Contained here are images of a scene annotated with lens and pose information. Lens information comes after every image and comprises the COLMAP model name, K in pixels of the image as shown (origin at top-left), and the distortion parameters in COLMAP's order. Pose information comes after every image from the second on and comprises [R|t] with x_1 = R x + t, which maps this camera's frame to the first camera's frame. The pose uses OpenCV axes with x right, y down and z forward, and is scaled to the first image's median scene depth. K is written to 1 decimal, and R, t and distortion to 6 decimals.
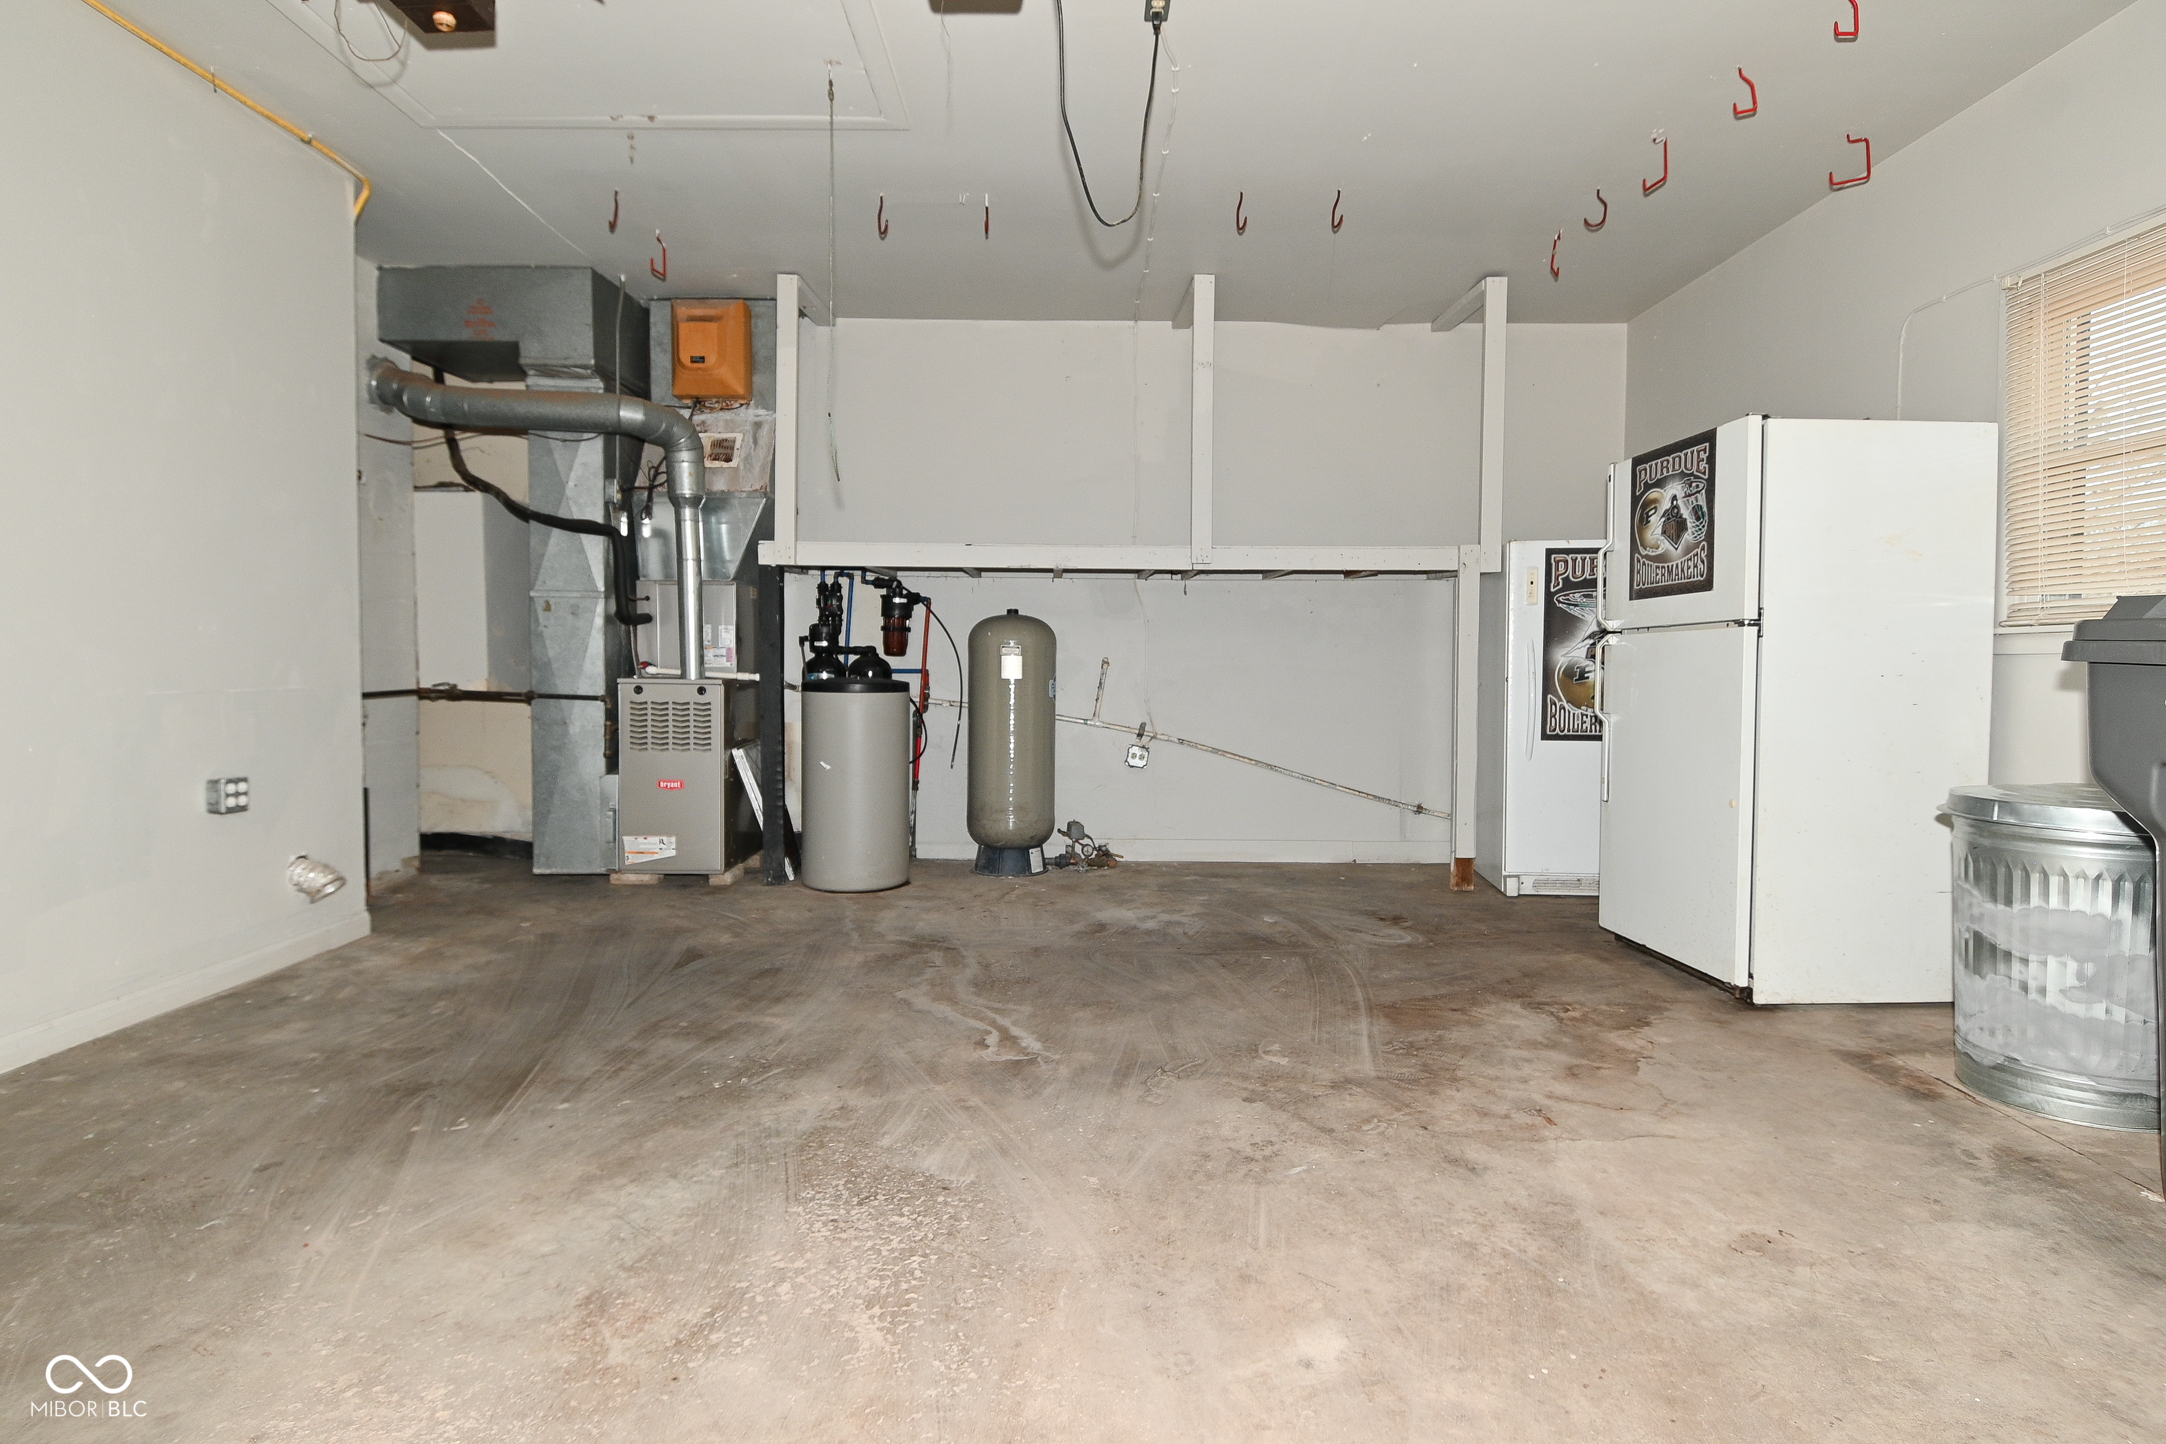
lens RADIAL K [[1137.2, 0, 1087.7], [0, 1137.2, 705.1], [0, 0, 1]] dist [0.019976, -0.029332]
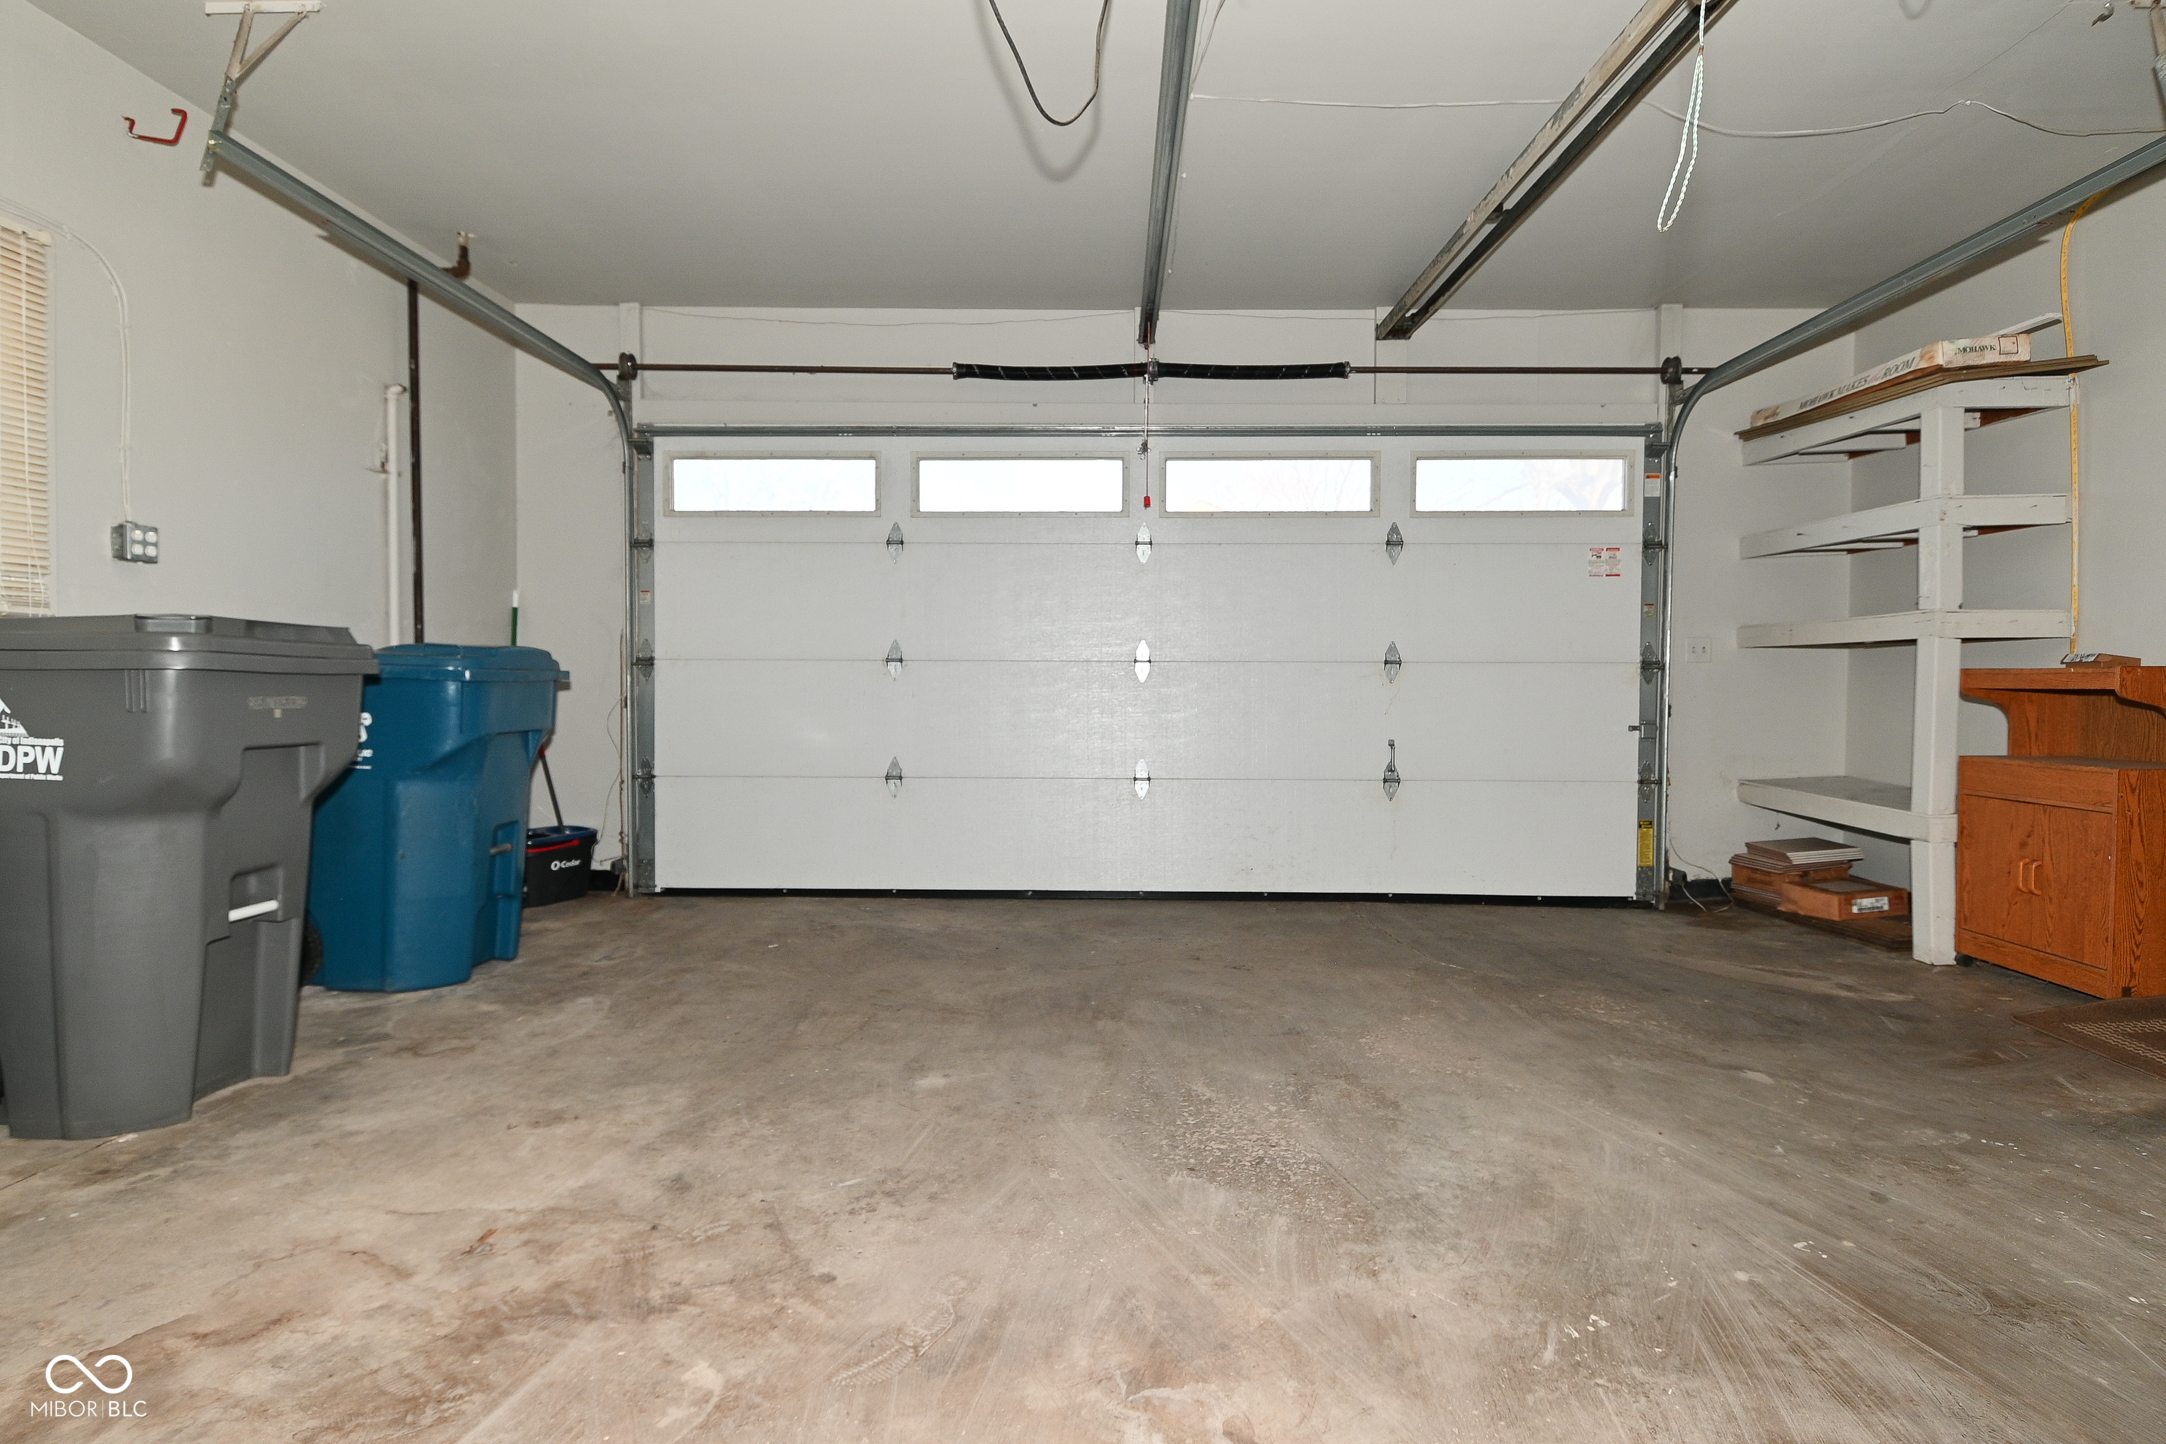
lens RADIAL K [[1137.2, 0, 1087.7], [0, 1137.2, 705.1], [0, 0, 1]] dist [0.019976, -0.029332]
pose [[-0.999679, -0.013526, 0.021402, -0.037044], [-0.012262, 0.998234, 0.058120, -0.066482], [-0.022151, 0.057838, -0.998080, 1.759829]]
